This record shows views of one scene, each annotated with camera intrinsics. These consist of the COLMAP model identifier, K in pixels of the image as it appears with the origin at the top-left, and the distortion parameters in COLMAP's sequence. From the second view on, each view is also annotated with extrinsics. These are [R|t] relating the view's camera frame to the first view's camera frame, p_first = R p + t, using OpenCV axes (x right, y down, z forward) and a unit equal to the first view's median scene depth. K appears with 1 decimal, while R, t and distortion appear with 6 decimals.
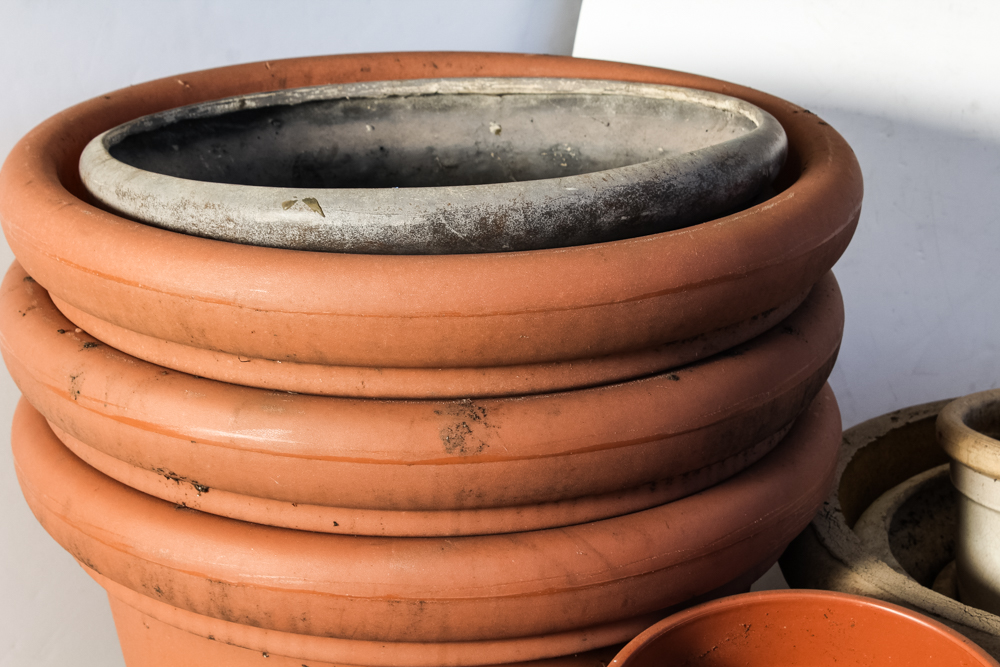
lens RADIAL K [[2141.5, 0, 500.0], [0, 2141.5, 333.5], [0, 0, 1]] dist [0.027510, 0.312852]
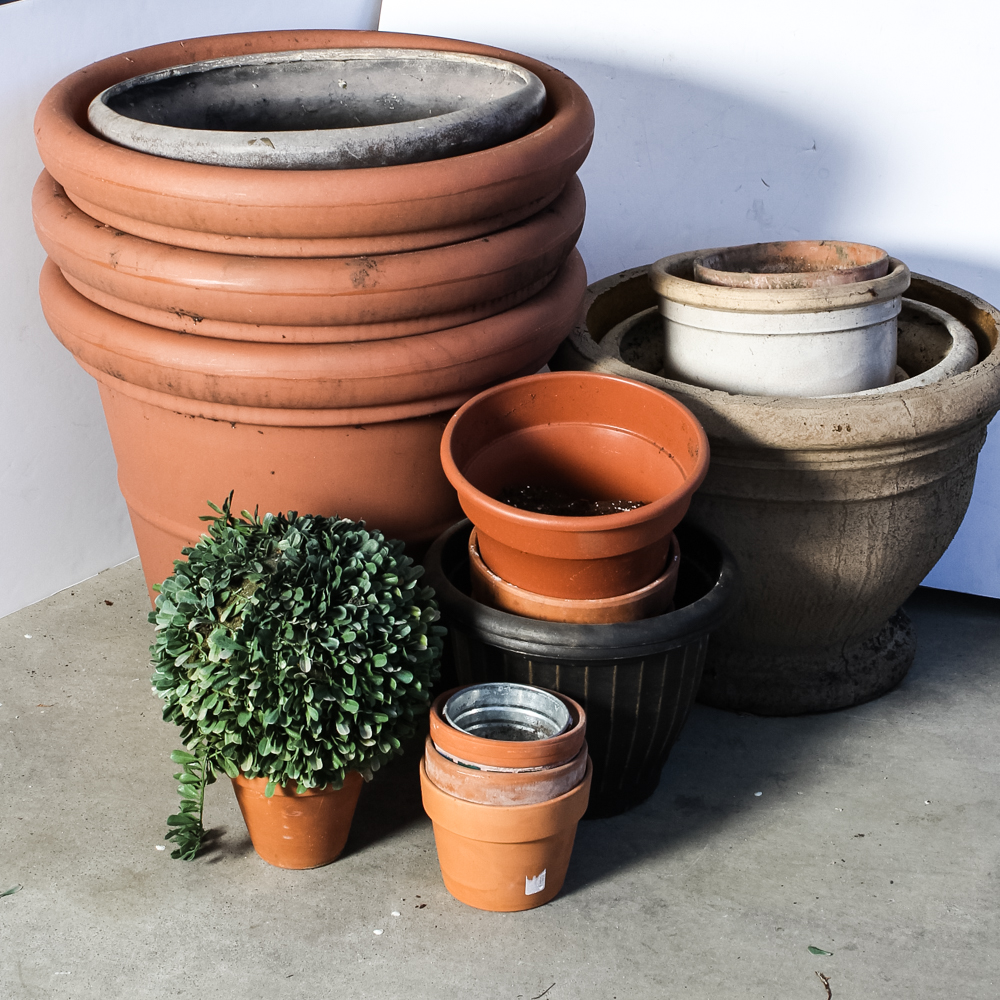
lens RADIAL K [[2792.2, 0, 501.8], [0, 2792.2, 389.9], [0, 0, 1]] dist [-0.014695, -0.358316]
pose [[0.990857, -0.041242, 0.128456, -0.181024], [0.036571, 0.998589, 0.038512, 0.051621], [-0.129863, -0.033462, 0.990967, -1.097097]]
